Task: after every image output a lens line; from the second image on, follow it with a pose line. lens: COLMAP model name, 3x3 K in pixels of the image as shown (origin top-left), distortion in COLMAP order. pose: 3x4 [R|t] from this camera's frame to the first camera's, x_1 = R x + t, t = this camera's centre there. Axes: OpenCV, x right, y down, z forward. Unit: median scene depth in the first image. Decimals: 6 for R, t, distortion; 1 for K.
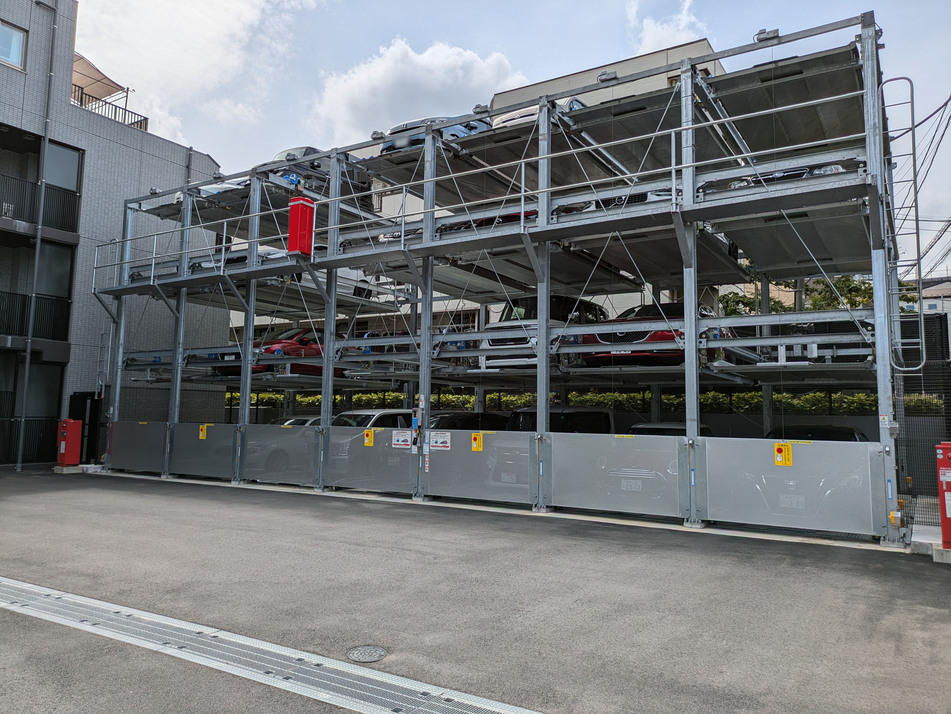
lens RADIAL K [[712.5, 0, 476.1], [0, 712.5, 353.6], [0, 0, 1]] dist [0.001361, 0.004105]
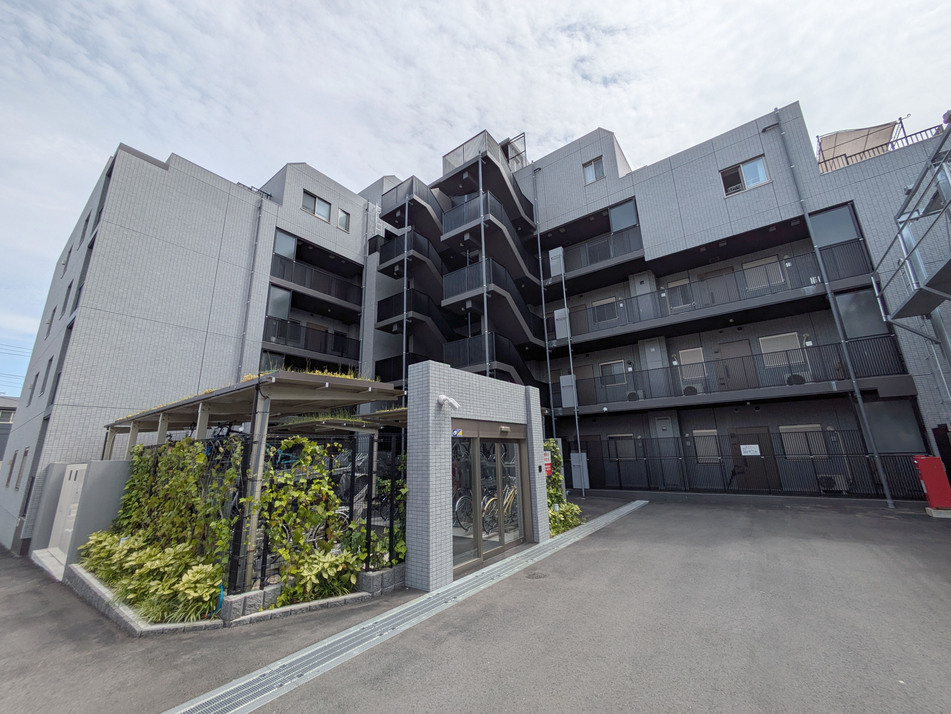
lens RADIAL K [[374.2, 0, 470.2], [0, 374.2, 358.6], [0, 0, 1]] dist [0.002043, 0.000203]
pose [[-0.089290, -0.258951, -0.961755, -0.008261], [0.117514, 0.956128, -0.268346, 0.031103], [0.989049, -0.136980, -0.054942, 0.427353]]
